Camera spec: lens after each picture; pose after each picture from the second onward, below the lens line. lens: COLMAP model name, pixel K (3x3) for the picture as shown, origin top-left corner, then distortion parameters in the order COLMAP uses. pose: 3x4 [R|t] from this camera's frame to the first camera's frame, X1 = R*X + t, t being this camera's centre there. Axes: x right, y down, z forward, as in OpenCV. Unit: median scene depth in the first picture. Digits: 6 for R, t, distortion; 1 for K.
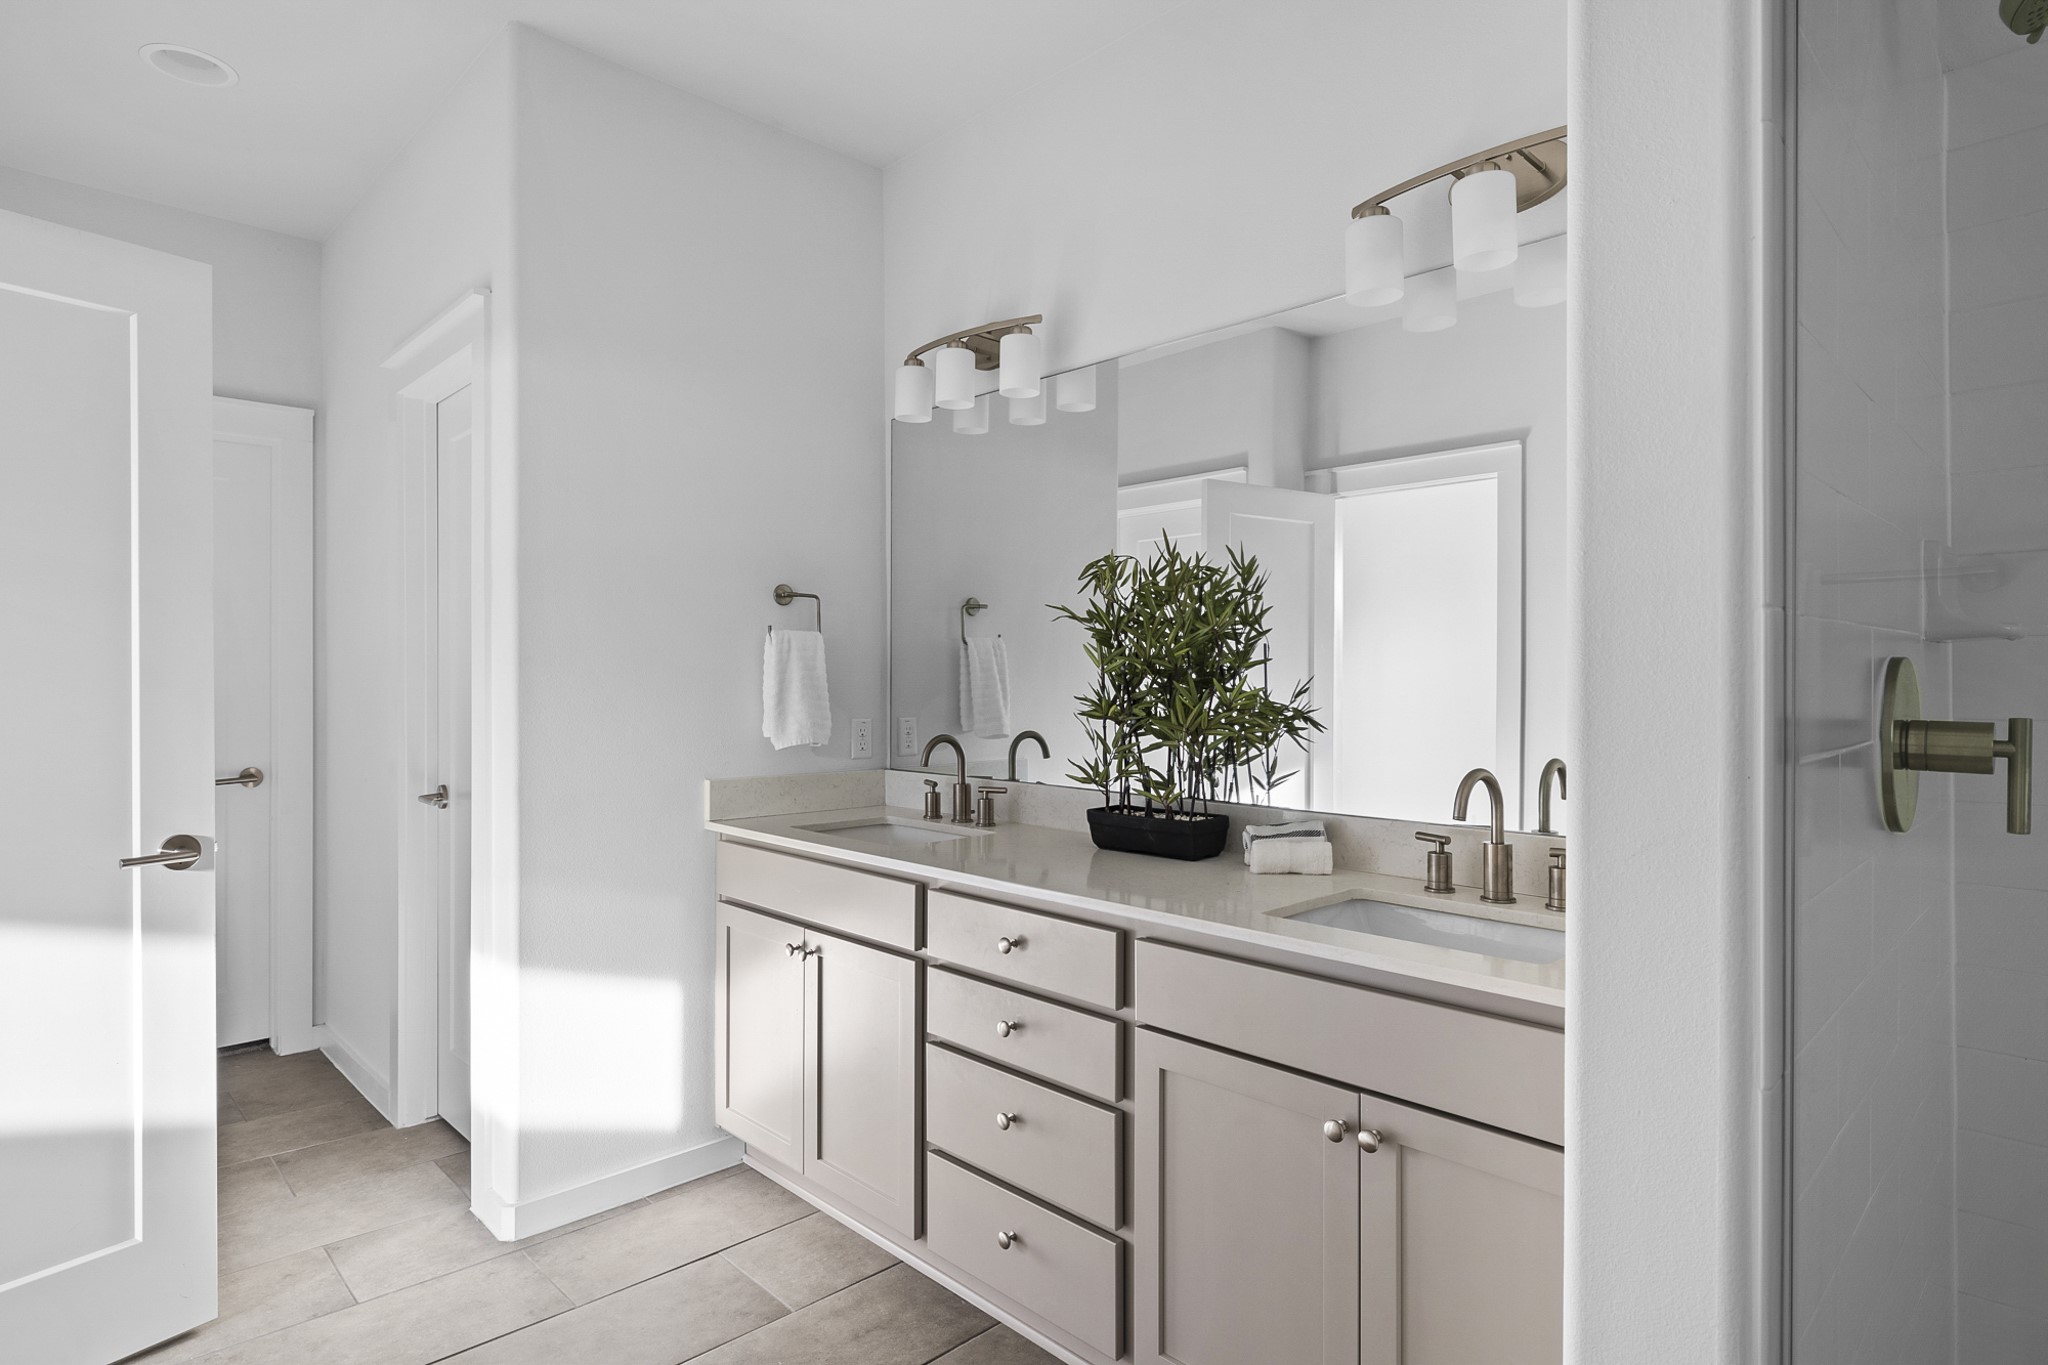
lens RADIAL K [[1136.7, 0, 1032.2], [0, 1136.7, 685.1], [0, 0, 1]] dist [-0.005535, 0.000569]
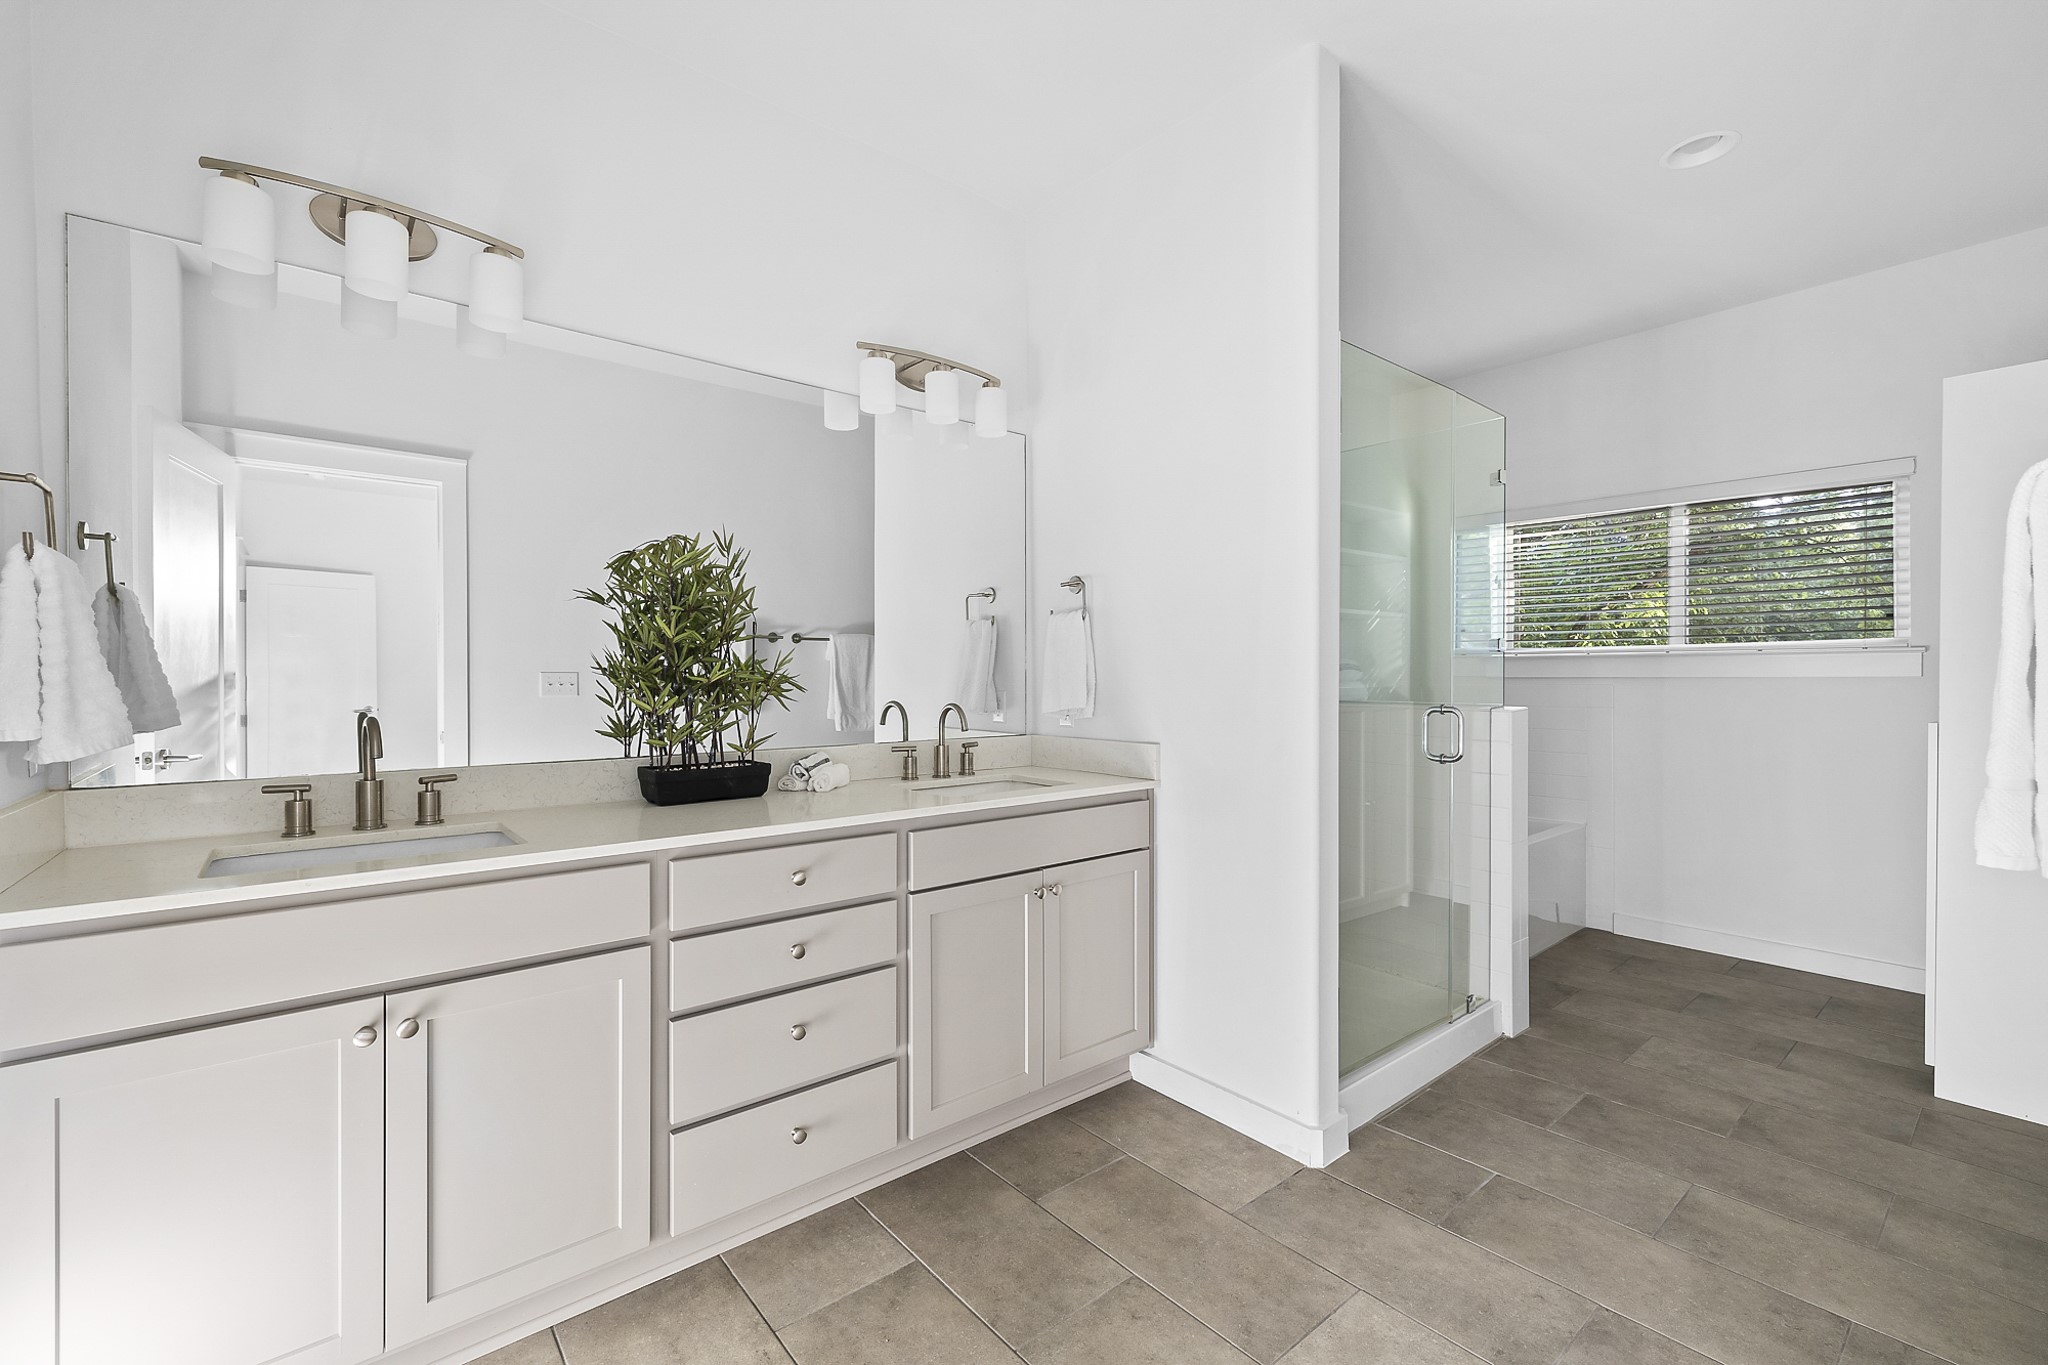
lens RADIAL K [[866.1, 0, 1070.8], [0, 866.1, 681.2], [0, 0, 1]] dist [0.003698, -0.000367]
pose [[0.035080, -0.001381, 0.999384, -0.808153], [0.006431, 0.999979, 0.001156, 0.028566], [-0.999364, 0.006387, 0.035088, 0.630056]]
